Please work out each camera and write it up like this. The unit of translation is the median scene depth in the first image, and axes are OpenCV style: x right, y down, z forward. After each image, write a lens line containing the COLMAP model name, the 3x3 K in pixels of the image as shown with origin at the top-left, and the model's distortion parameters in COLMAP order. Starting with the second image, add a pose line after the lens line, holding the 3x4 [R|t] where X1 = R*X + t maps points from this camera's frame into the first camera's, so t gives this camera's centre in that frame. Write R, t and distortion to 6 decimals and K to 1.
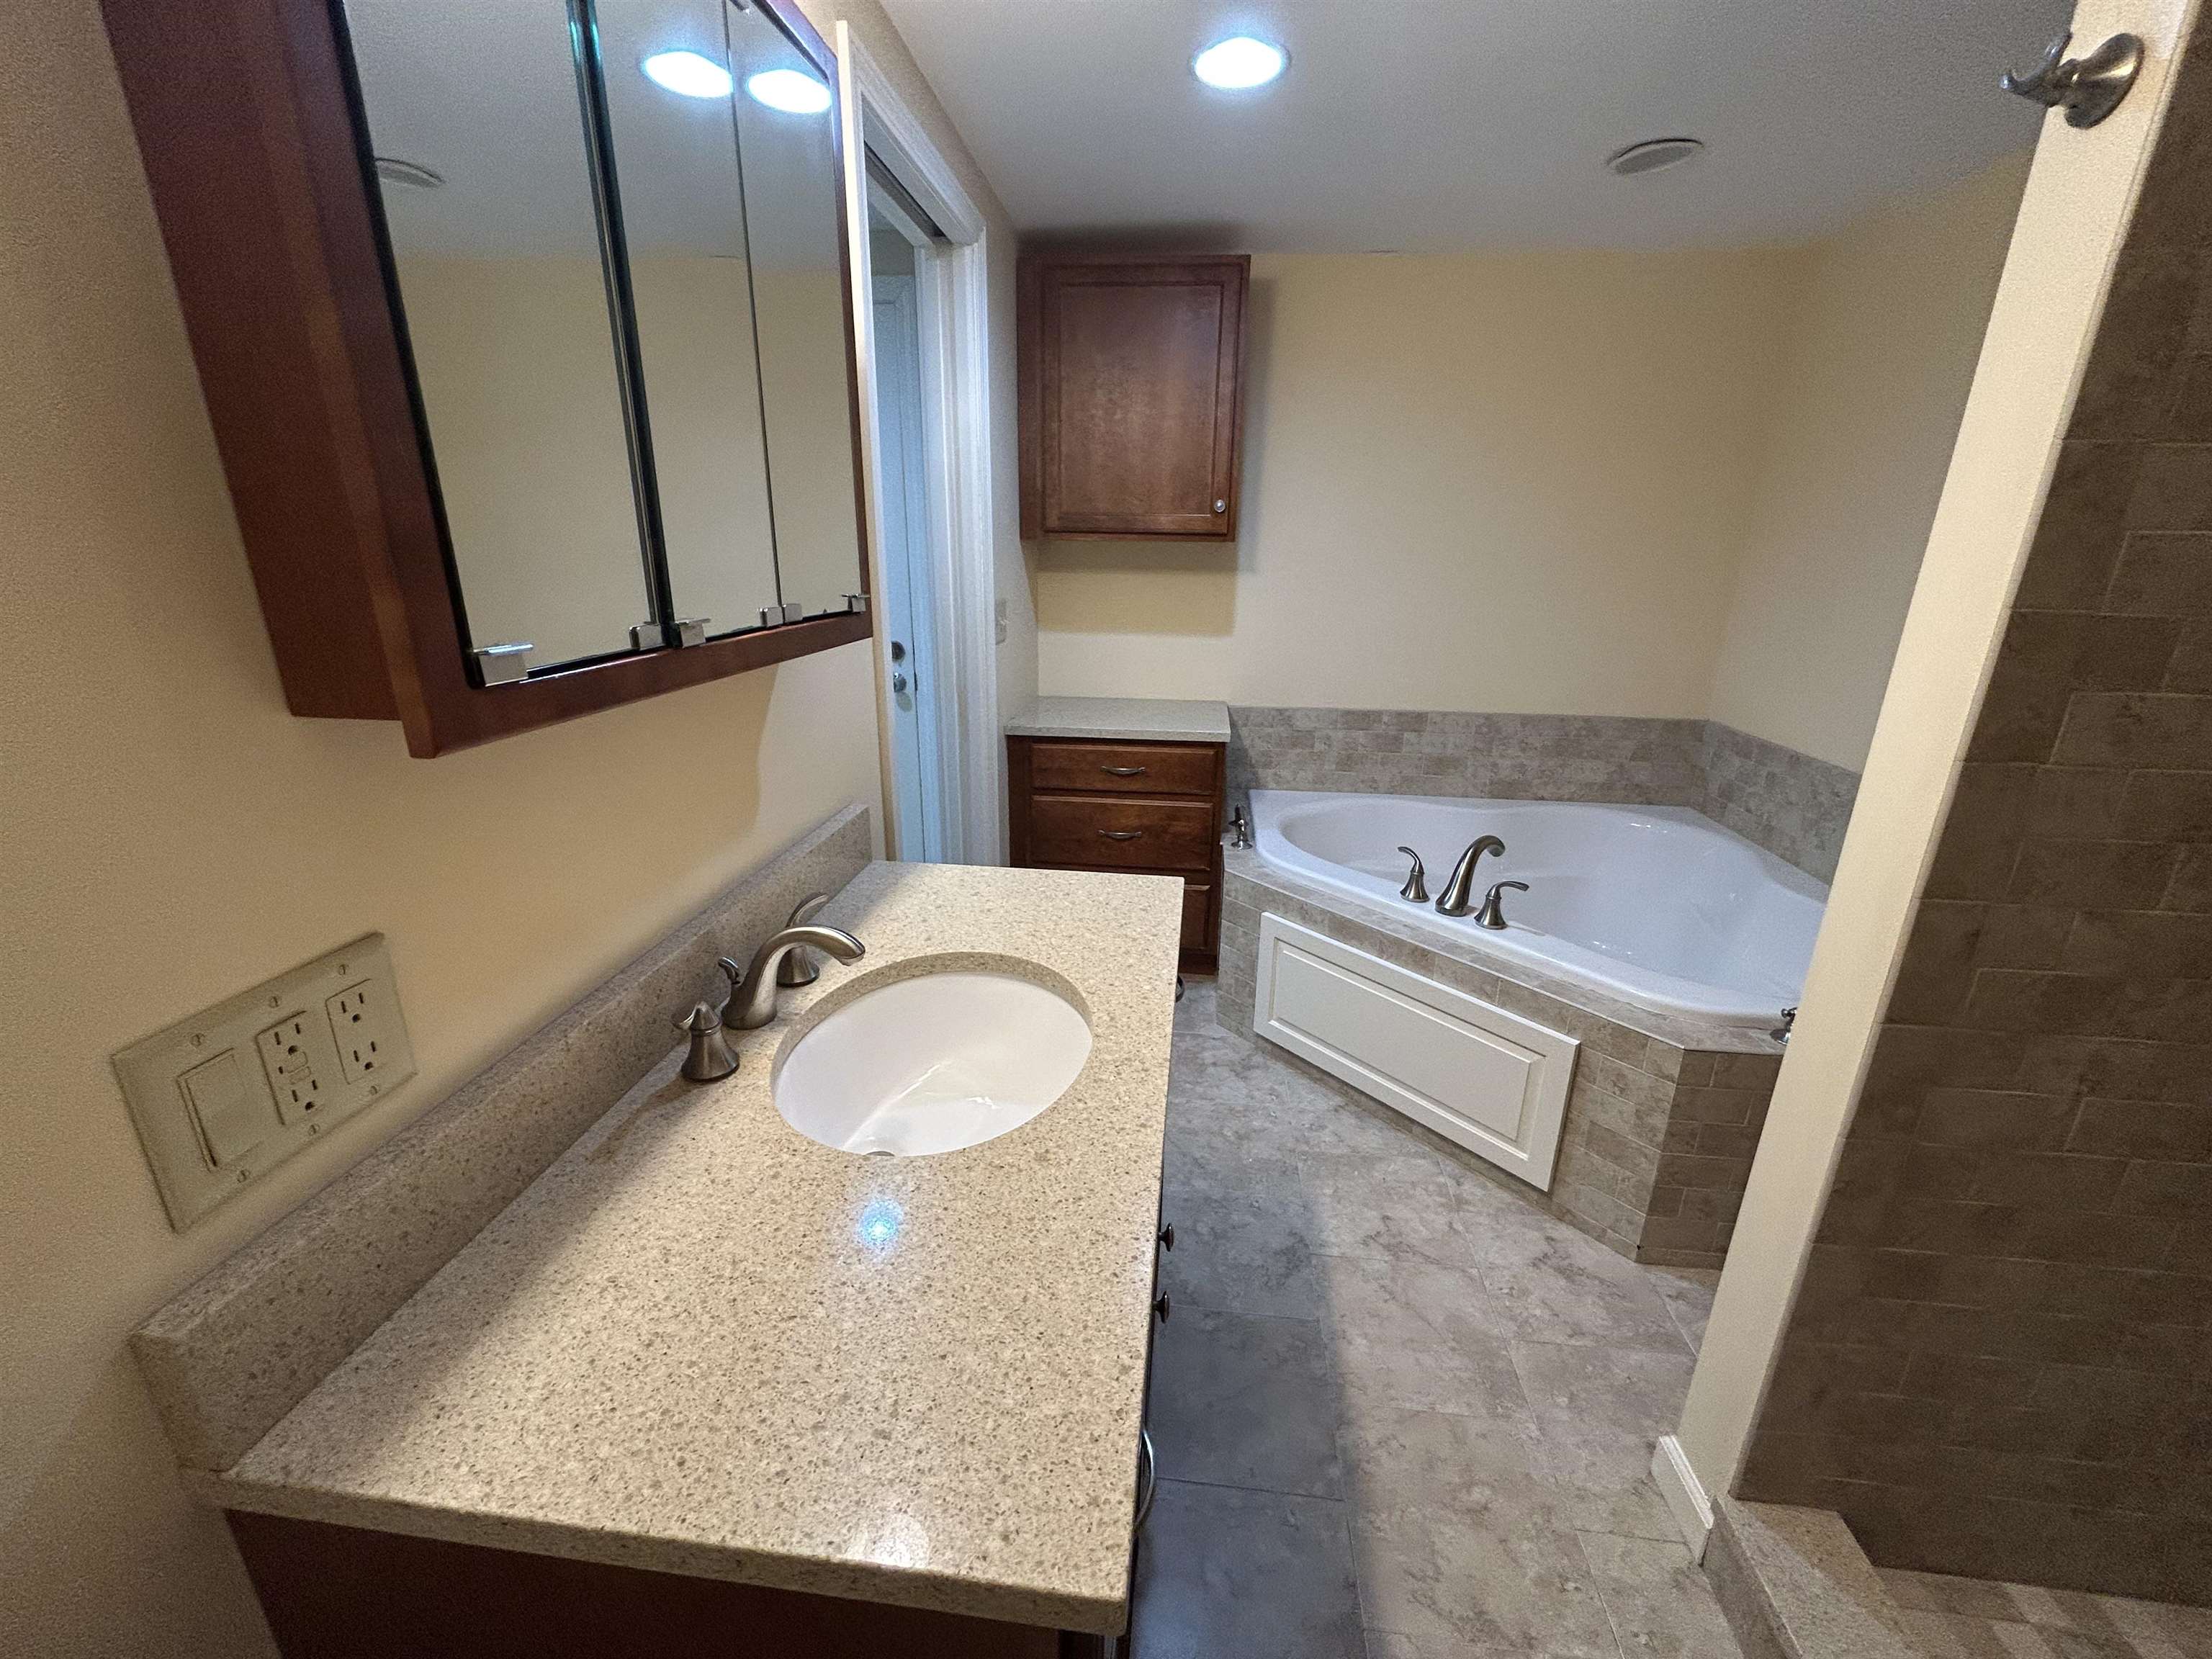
lens RADIAL K [[895.2, 0, 1088.5], [0, 895.2, 828.0], [0, 0, 1]] dist [0.000842, -0.000539]
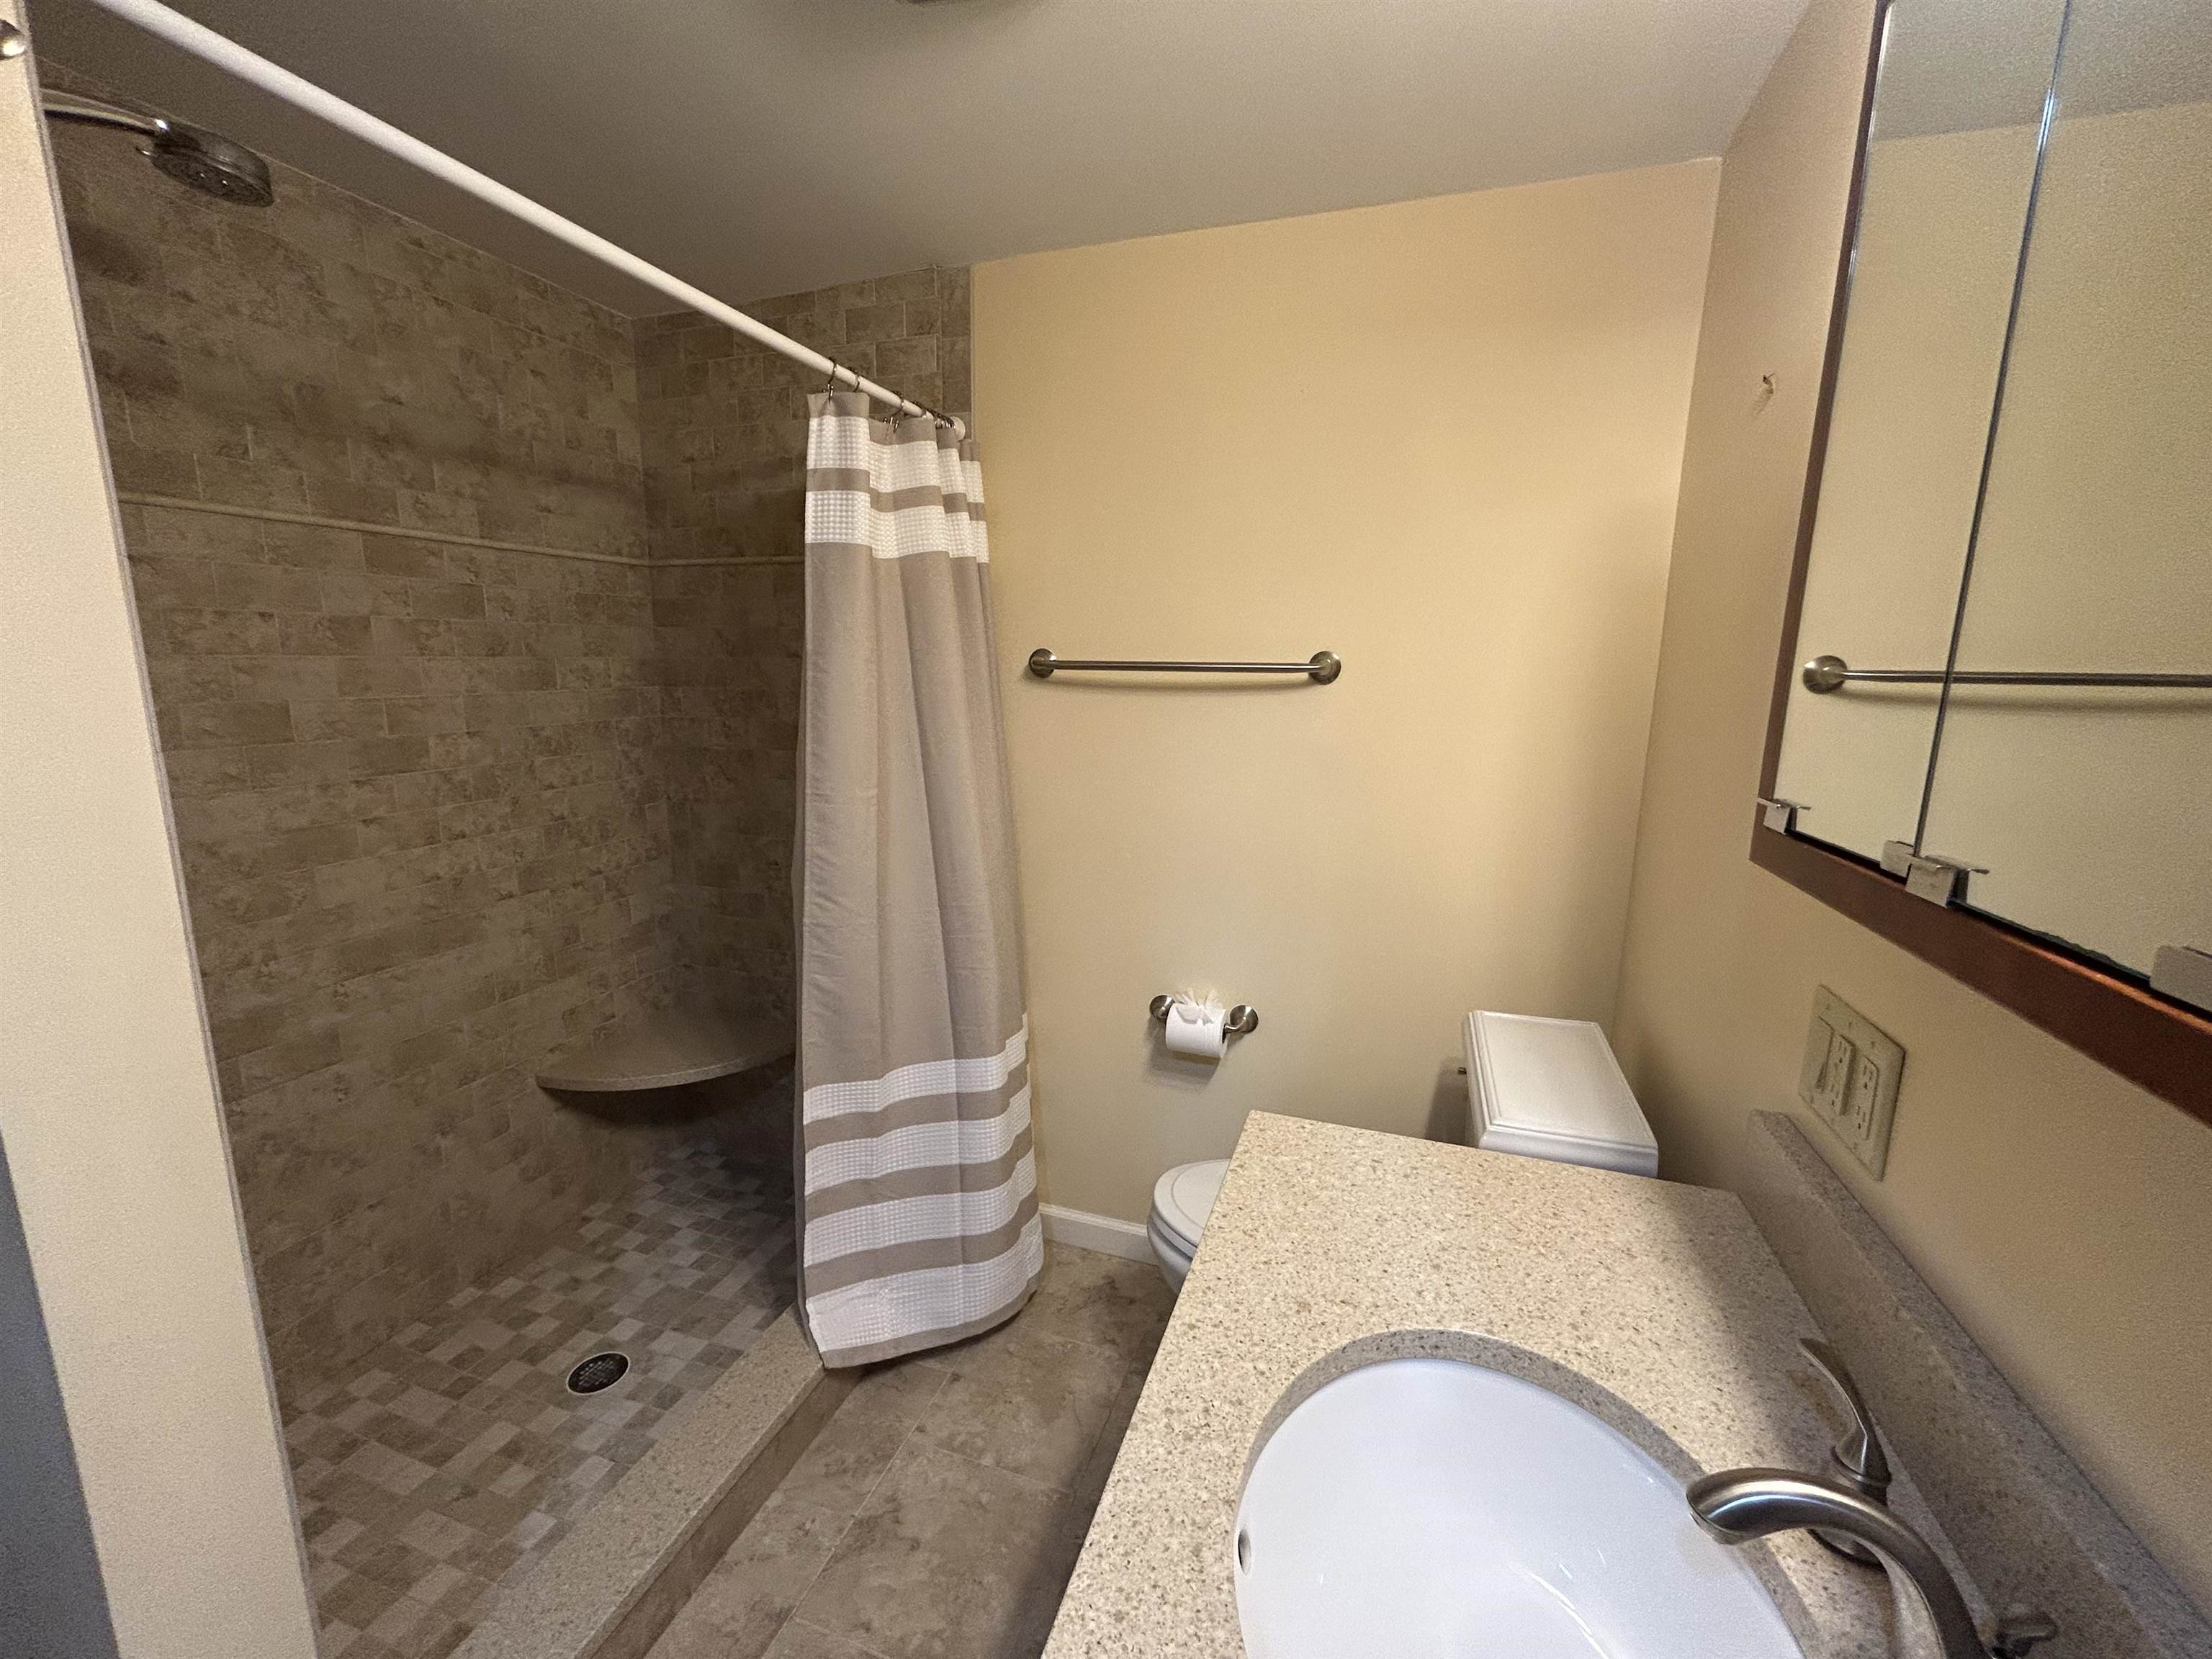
lens RADIAL K [[895.2, 0, 1097.3], [0, 895.2, 818.8], [0, 0, 1]] dist [0.000842, -0.000539]
pose [[-0.978612, -0.058178, 0.197318, 0.002145], [0.042669, 0.880912, 0.471353, -0.198574], [-0.201242, 0.469691, -0.859588, 0.566460]]
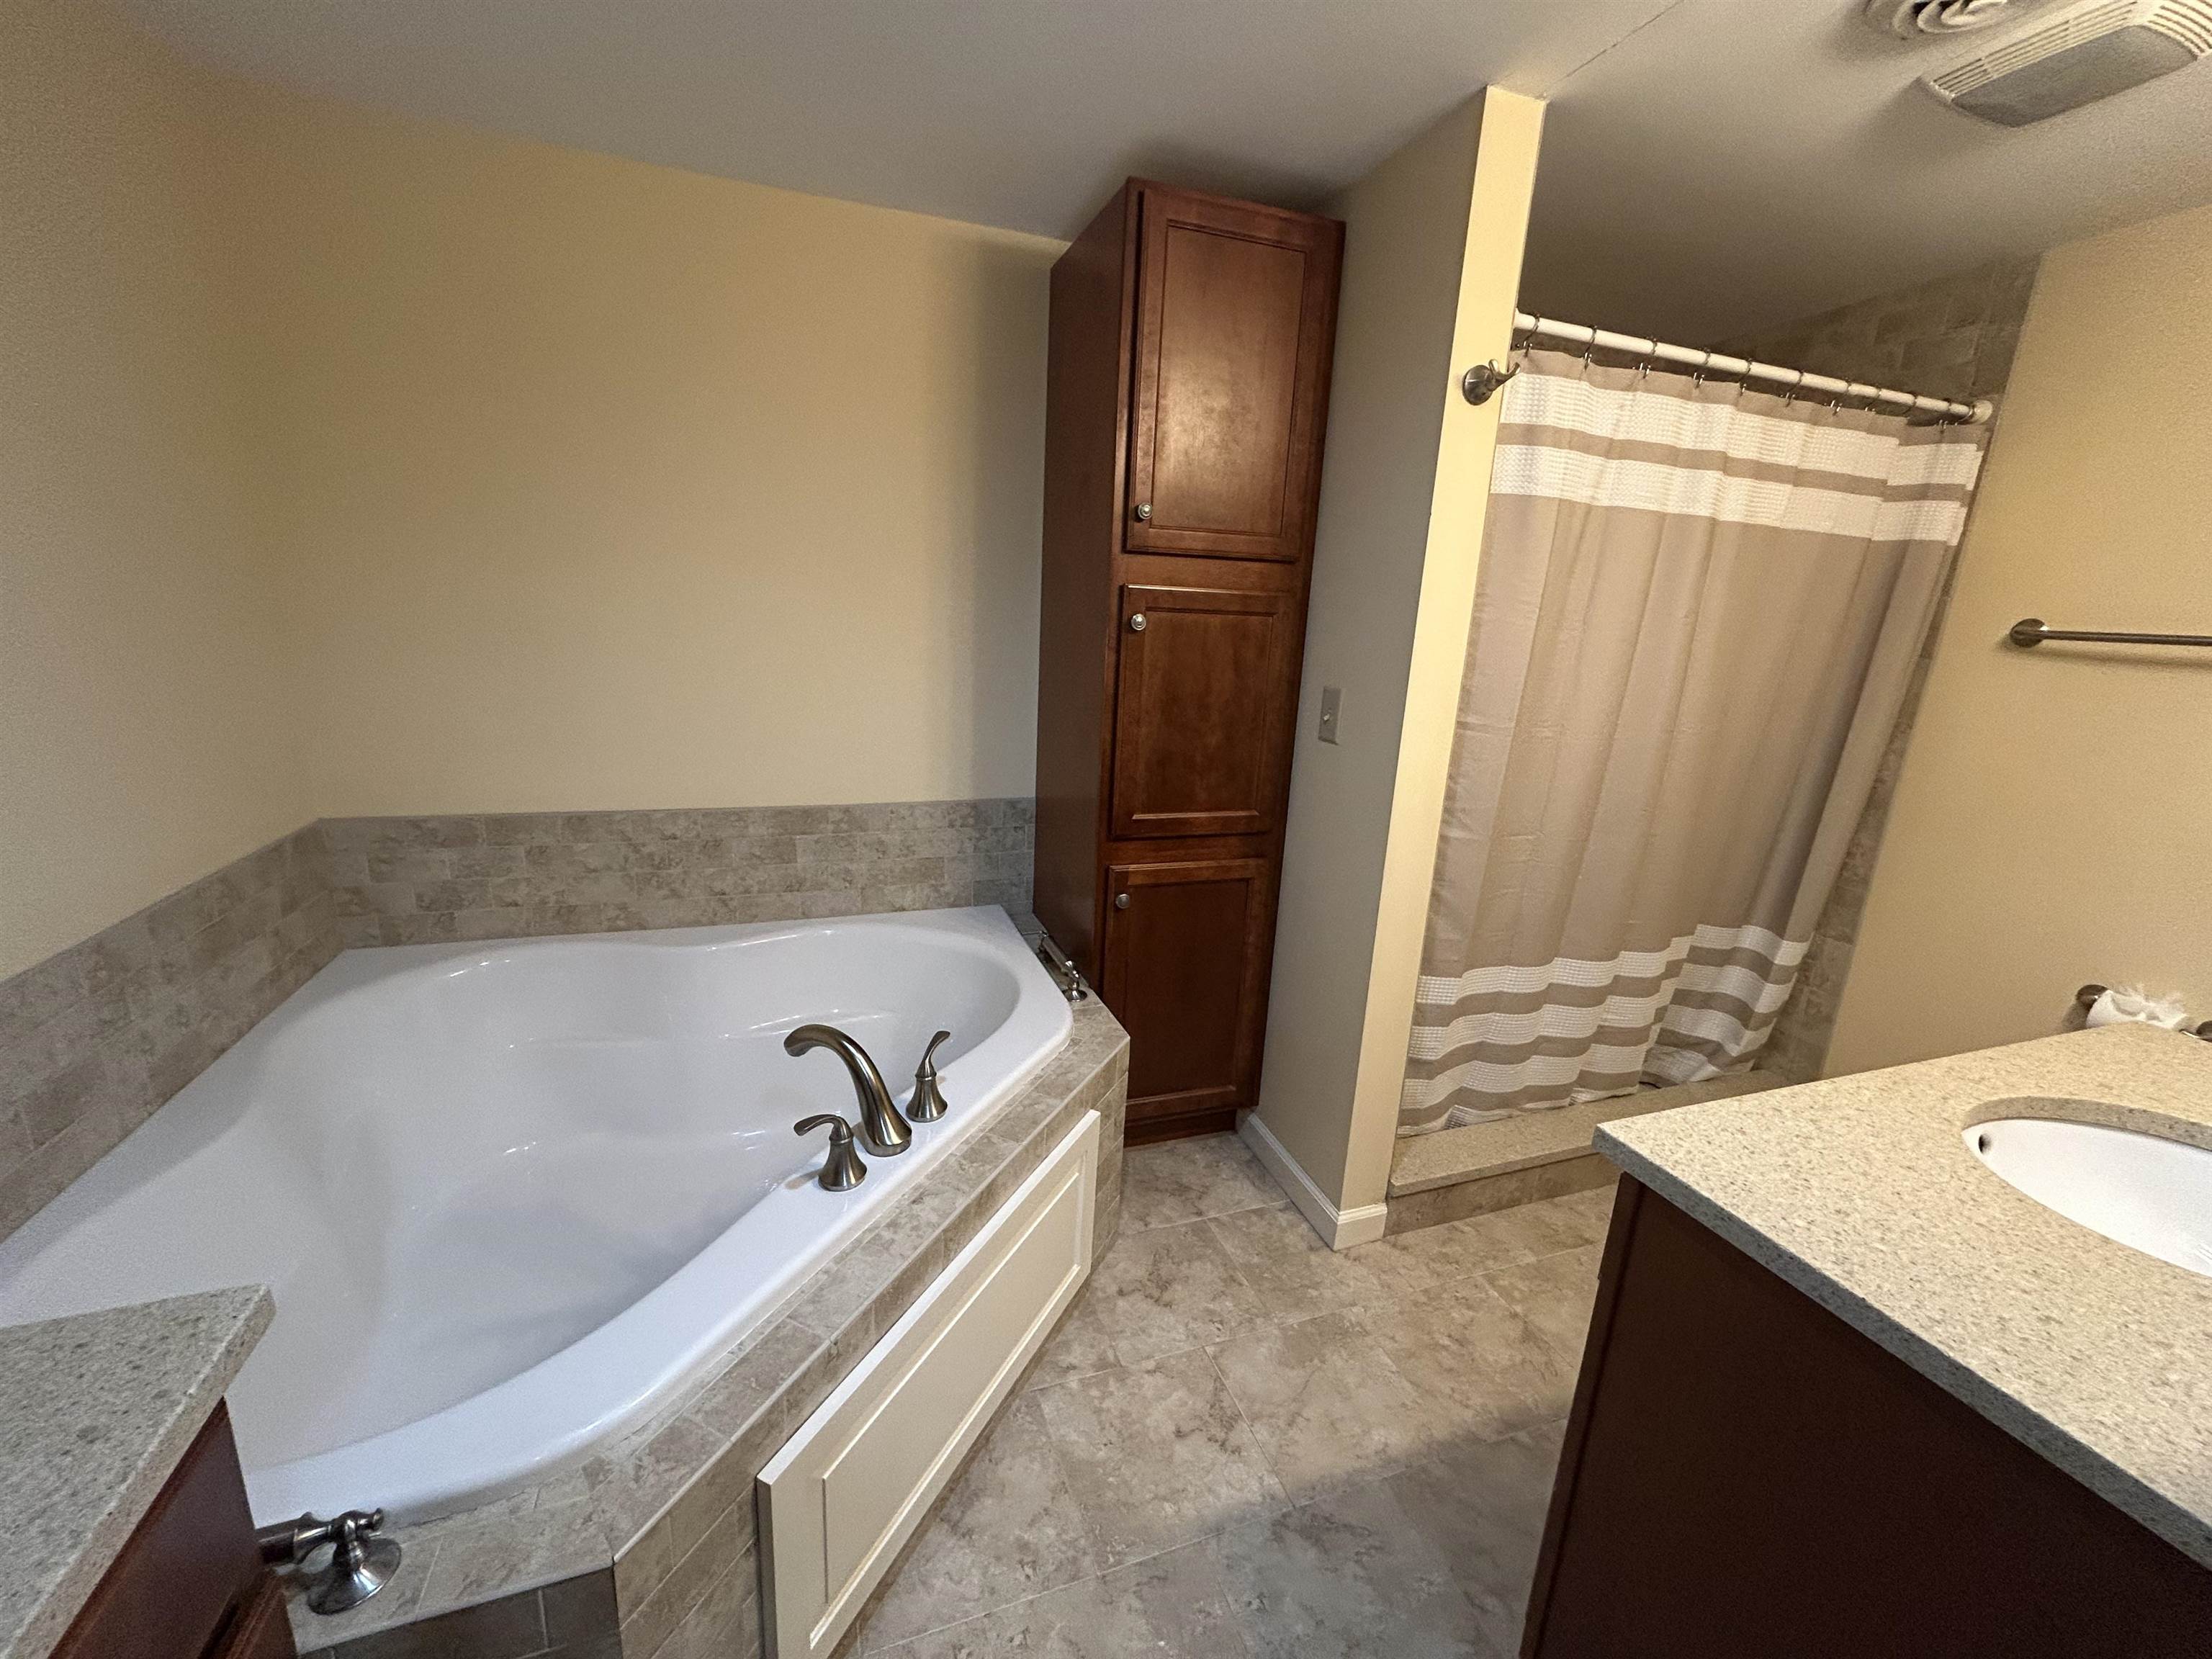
lens RADIAL K [[895.2, 0, 1114.1], [0, 895.2, 826.6], [0, 0, 1]] dist [0.000842, -0.000539]
pose [[-0.459472, -0.247100, 0.853127, -0.144987], [0.221943, 0.898108, 0.379661, -0.285235], [-0.860015, 0.363789, -0.357814, 0.906793]]
